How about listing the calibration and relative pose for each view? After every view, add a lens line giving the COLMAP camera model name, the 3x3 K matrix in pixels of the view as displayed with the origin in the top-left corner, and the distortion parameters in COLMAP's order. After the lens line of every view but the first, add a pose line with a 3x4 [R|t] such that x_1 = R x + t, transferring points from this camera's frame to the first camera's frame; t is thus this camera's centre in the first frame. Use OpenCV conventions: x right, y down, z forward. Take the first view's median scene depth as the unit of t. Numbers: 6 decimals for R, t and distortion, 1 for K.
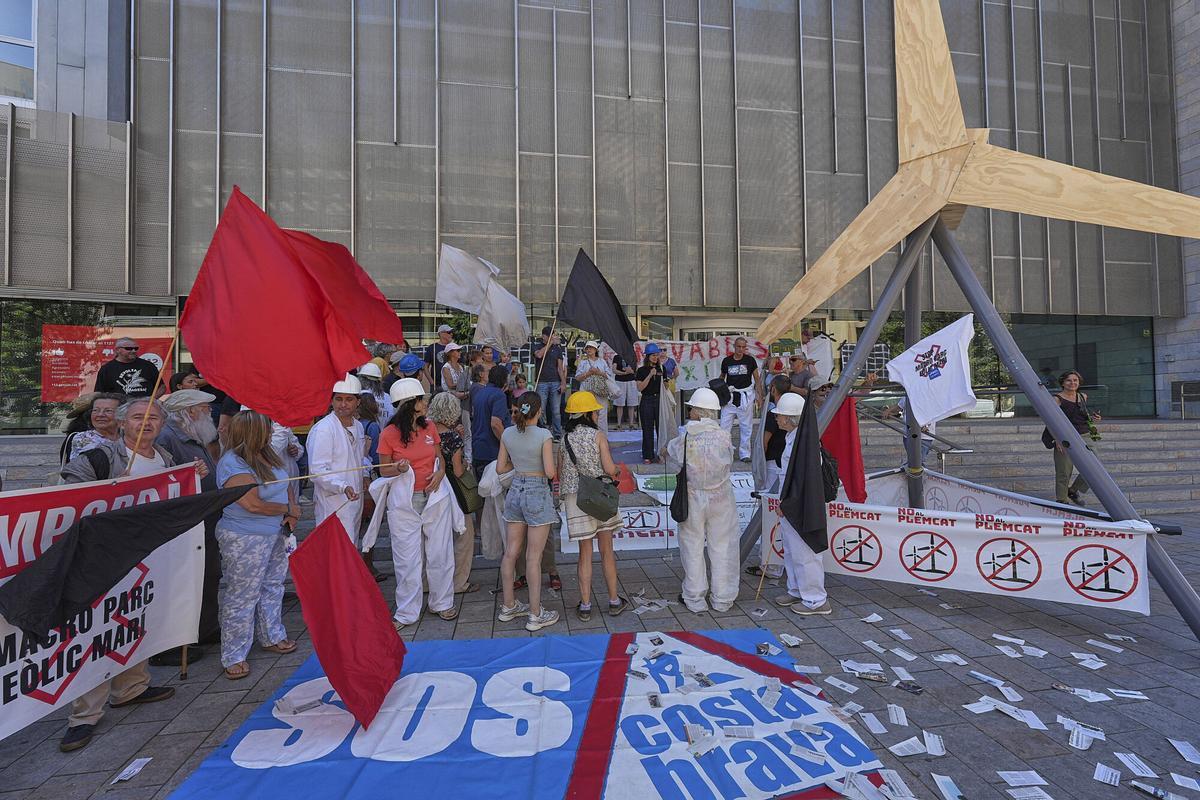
lens RADIAL K [[524.8, 0, 600.0], [0, 524.8, 400.0], [0, 0, 1]] dist [-0.000299, 0.000037]
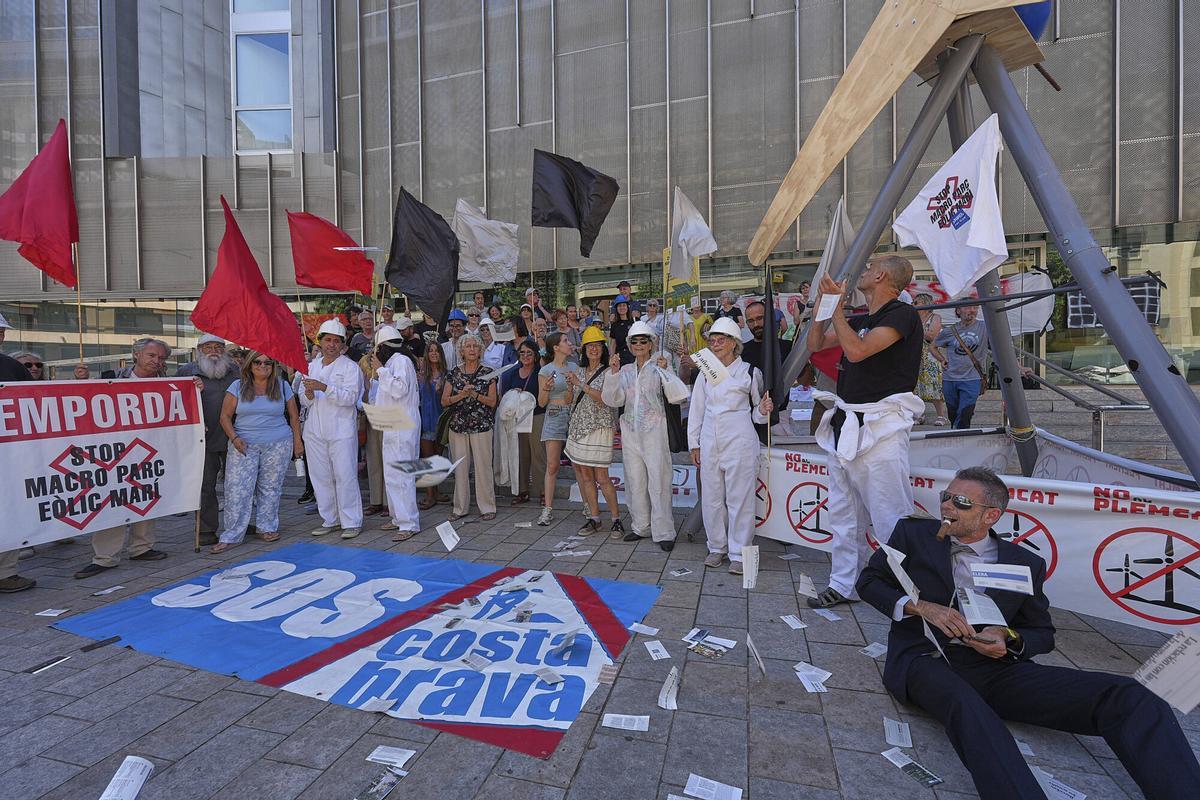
lens RADIAL K [[522.7, 0, 596.8], [0, 522.7, 410.4], [0, 0, 1]] dist [-0.001352, 0.000620]
pose [[0.909346, 0.014971, -0.415771, 0.517712], [0.008669, 0.998453, 0.054914, 0.087075], [0.415950, -0.053541, 0.907810, 0.170110]]
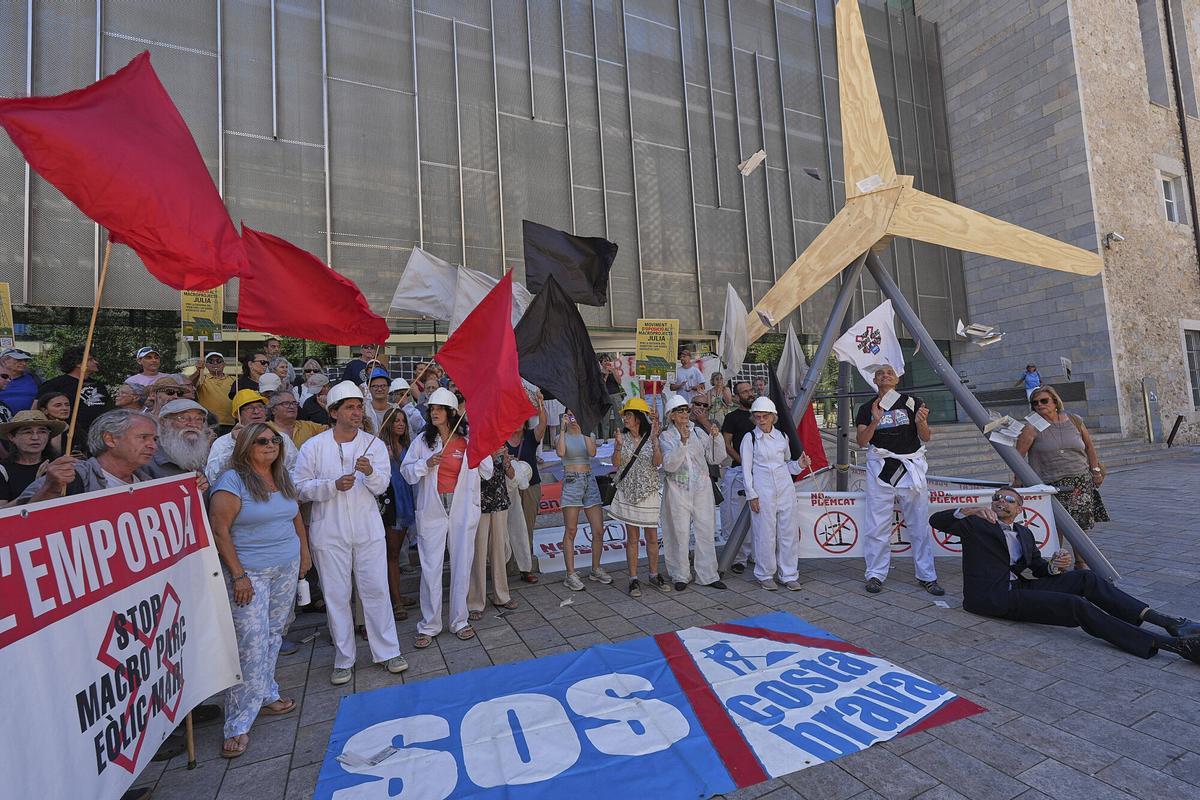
lens RADIAL K [[541.5, 0, 601.9], [0, 541.5, 400.5], [0, 0, 1]] dist [-0.000199, 0.000369]
pose [[0.962155, -0.023758, 0.271465, -0.304090], [0.037908, 0.998175, -0.046999, 0.037768], [-0.269853, 0.055511, 0.961300, 0.006465]]
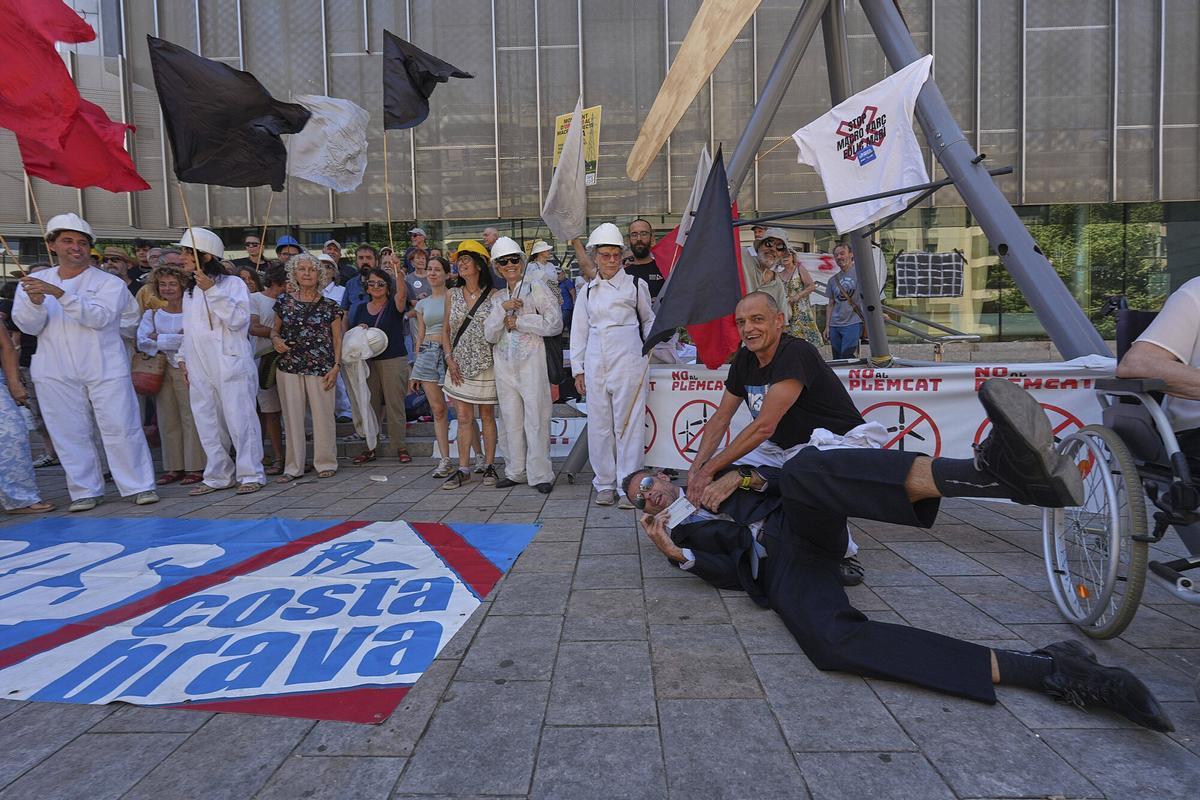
lens RADIAL K [[528.6, 0, 596.7], [0, 528.6, 399.7], [0, 0, 1]] dist [-0.001363, 0.000327]
pose [[0.981608, -0.000878, -0.190905, 0.486331], [0.012949, 0.997993, 0.061993, 0.192774], [0.190468, -0.063325, 0.979649, 0.264459]]
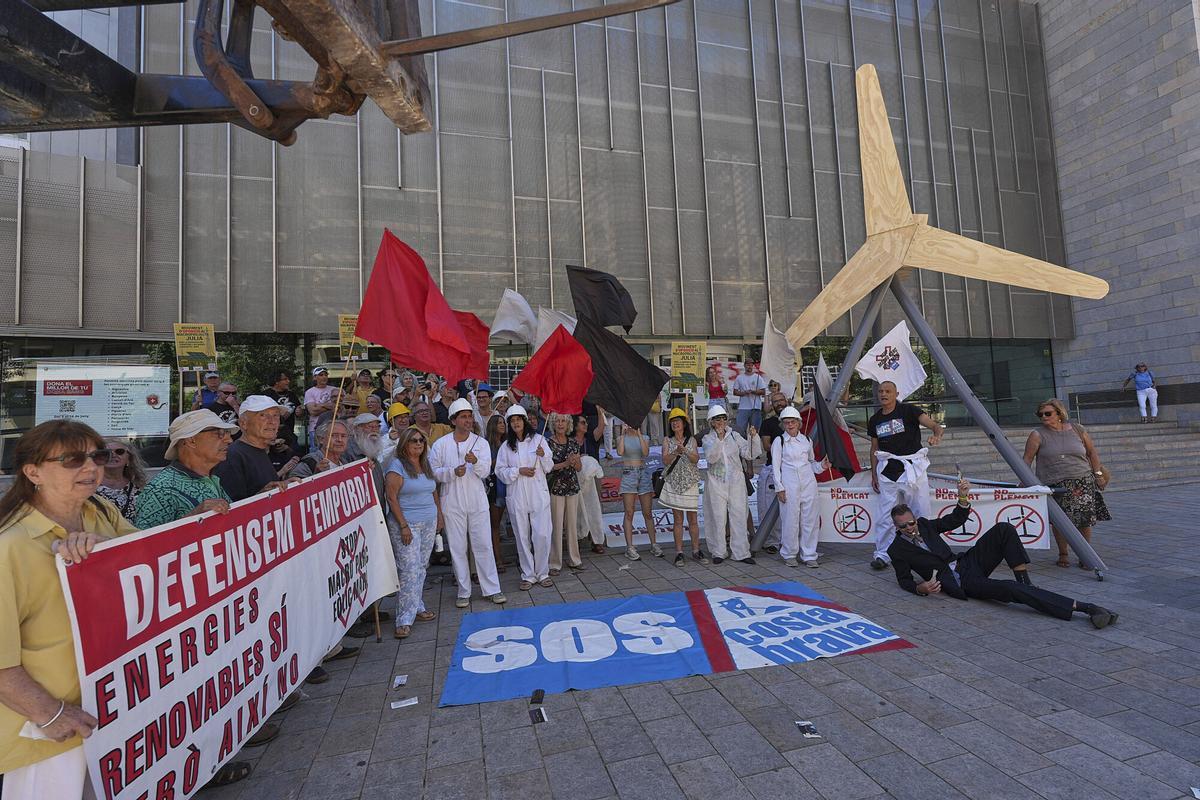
lens RADIAL K [[541.5, 0, 601.9], [0, 541.5, 400.5], [0, 0, 1]] dist [-0.000199, 0.000369]
pose [[0.993663, -0.024075, 0.109789, -0.286582], [0.029349, 0.998479, -0.046676, 0.022449], [-0.108498, 0.049602, 0.992858, -0.309592]]
